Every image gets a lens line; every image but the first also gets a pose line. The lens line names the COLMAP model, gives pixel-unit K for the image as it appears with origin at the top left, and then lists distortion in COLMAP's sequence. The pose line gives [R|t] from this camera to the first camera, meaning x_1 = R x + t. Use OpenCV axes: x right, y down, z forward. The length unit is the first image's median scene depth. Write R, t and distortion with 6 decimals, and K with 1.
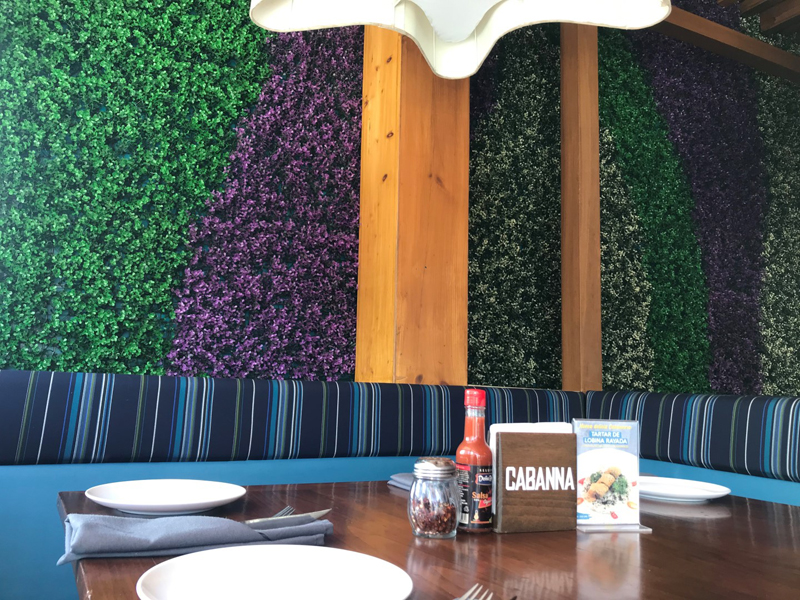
lens RADIAL K [[648.0, 0, 400.6], [0, 648.0, 297.8], [0, 0, 1]] dist [0.027223, 0.010452]
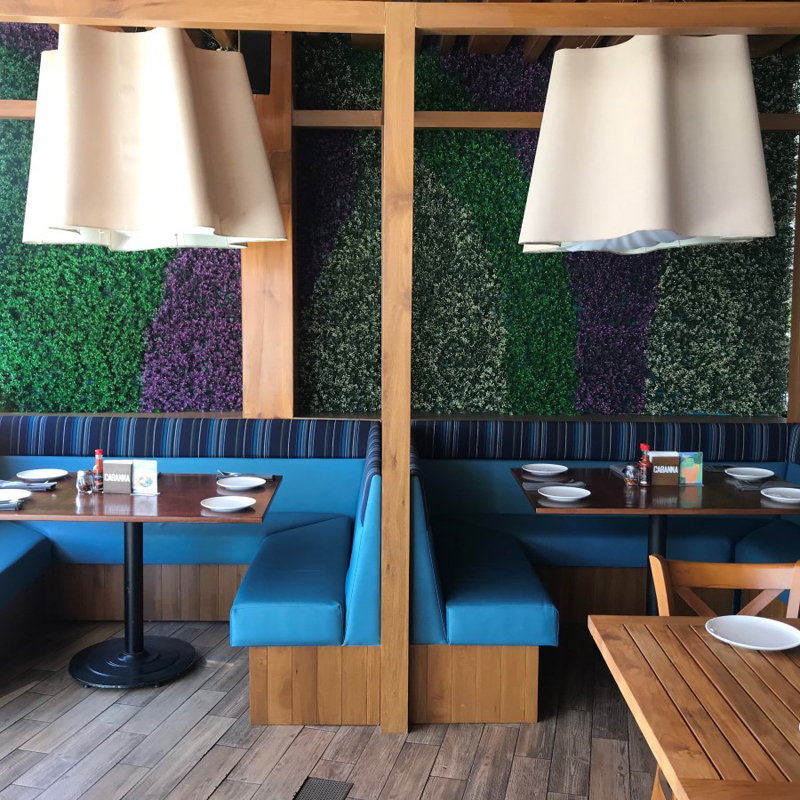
lens RADIAL K [[821.6, 0, 400.6], [0, 821.6, 400.0], [0, 0, 1]] dist [0.017868, 0.000000]
pose [[0.907133, 0.023735, -0.420174, 1.337209], [0.069117, 0.976449, 0.204379, -0.348752], [0.415129, -0.214440, 0.884129, -0.809163]]
